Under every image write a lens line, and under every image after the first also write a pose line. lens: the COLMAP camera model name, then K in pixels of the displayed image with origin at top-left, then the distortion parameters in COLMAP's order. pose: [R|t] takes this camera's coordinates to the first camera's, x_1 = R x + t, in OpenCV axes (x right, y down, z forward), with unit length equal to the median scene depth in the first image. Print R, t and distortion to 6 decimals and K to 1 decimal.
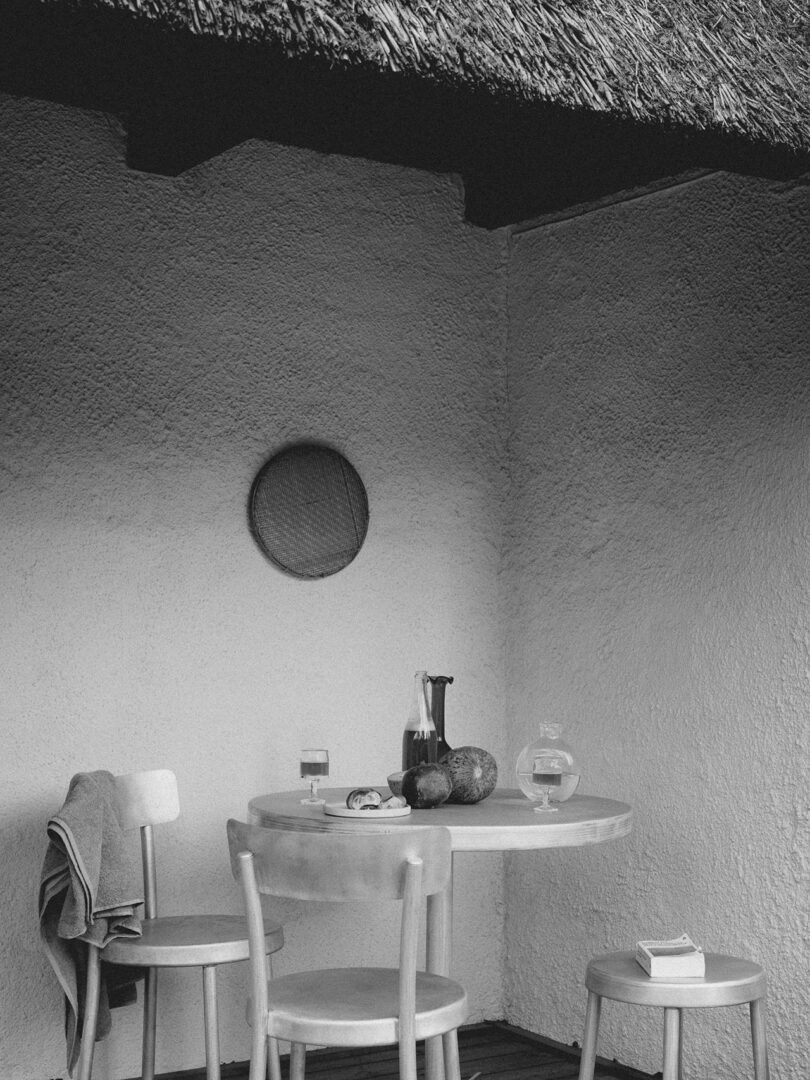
lens RADIAL K [[1790.4, 0, 405.0], [0, 1790.4, 540.0], [0, 0, 1]] dist [0.018623, -0.004290]
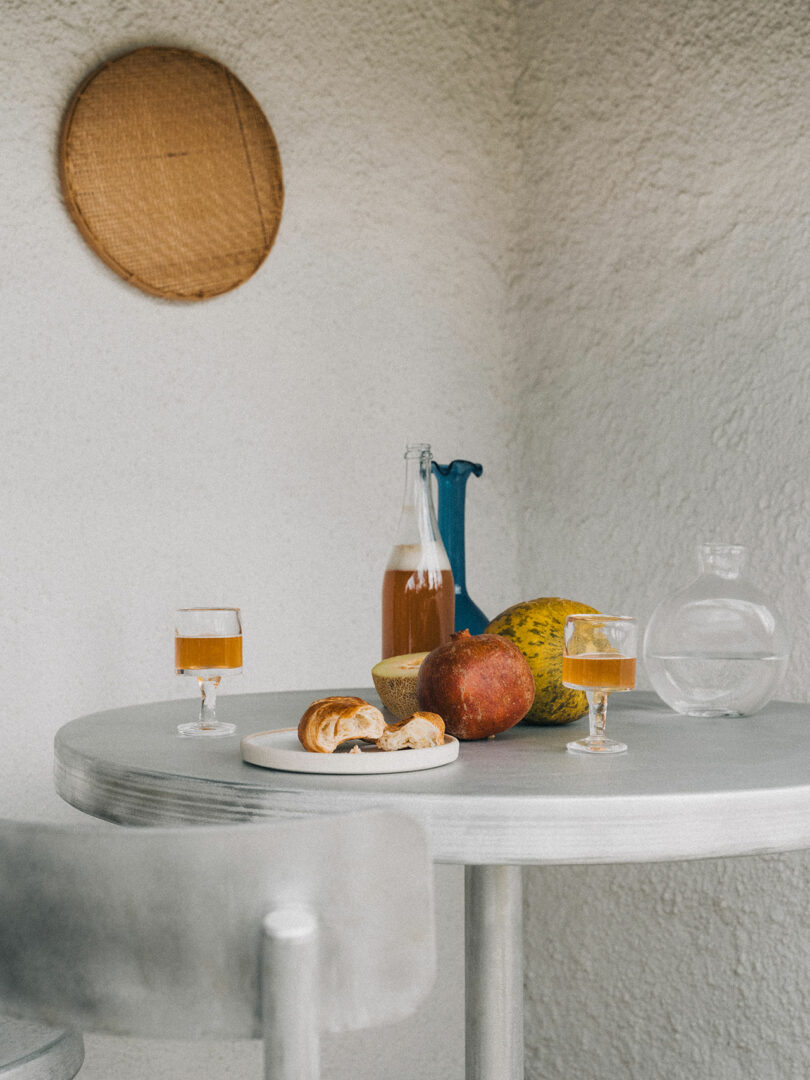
lens RADIAL K [[2212.8, 0, 405.0], [0, 2212.8, 540.0], [0, 0, 1]] dist [0.020658, -0.304216]
pose [[0.998304, -0.014399, 0.056408, -0.023184], [0.010285, 0.997312, 0.072547, 0.043993], [-0.057301, -0.071844, 0.995769, 0.329408]]
